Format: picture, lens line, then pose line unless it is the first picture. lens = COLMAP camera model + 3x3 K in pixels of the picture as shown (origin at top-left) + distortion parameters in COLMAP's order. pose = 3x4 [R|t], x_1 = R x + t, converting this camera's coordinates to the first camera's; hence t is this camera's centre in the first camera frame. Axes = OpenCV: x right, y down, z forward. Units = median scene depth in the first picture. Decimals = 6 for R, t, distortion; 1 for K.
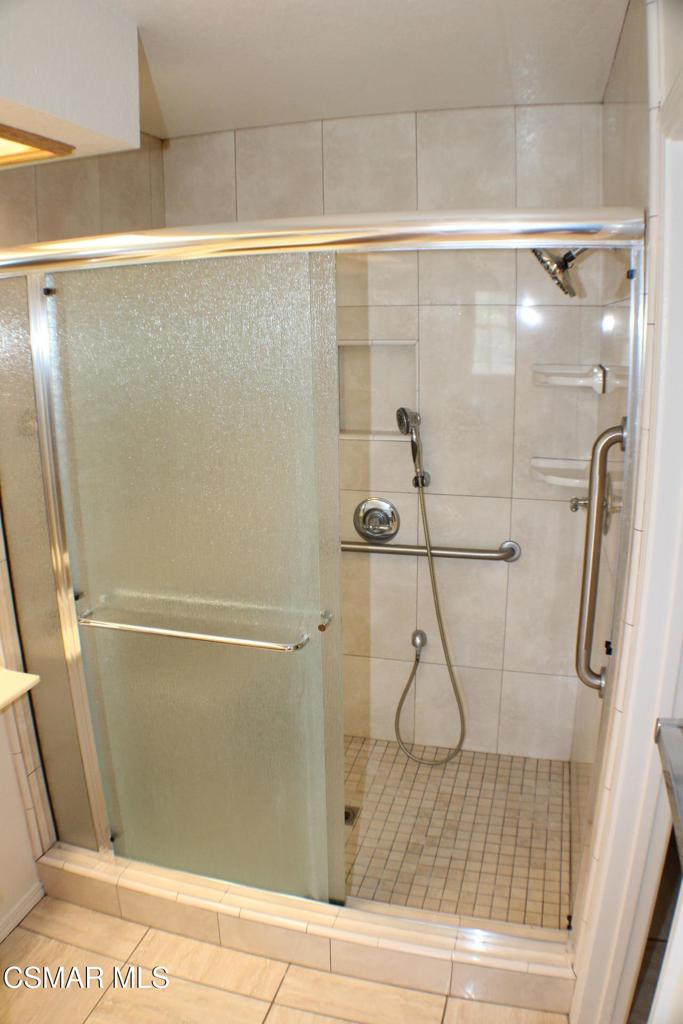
lens RADIAL K [[750.2, 0, 341.5], [0, 750.2, 512.0], [0, 0, 1]] dist [-0.219005, 0.068671]
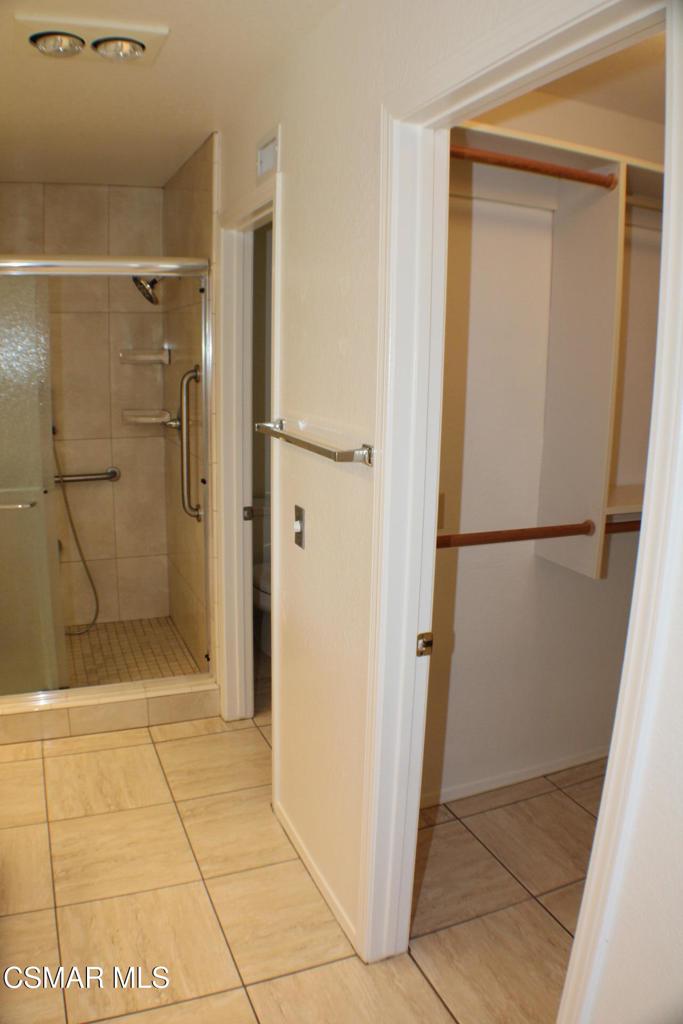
lens RADIAL K [[750.2, 0, 341.5], [0, 750.2, 512.0], [0, 0, 1]] dist [-0.219005, 0.068671]
pose [[0.783213, -0.101076, 0.613482, -0.381575], [0.123449, 0.992333, 0.005891, 0.203889], [-0.609374, 0.071120, 0.789687, -0.522898]]
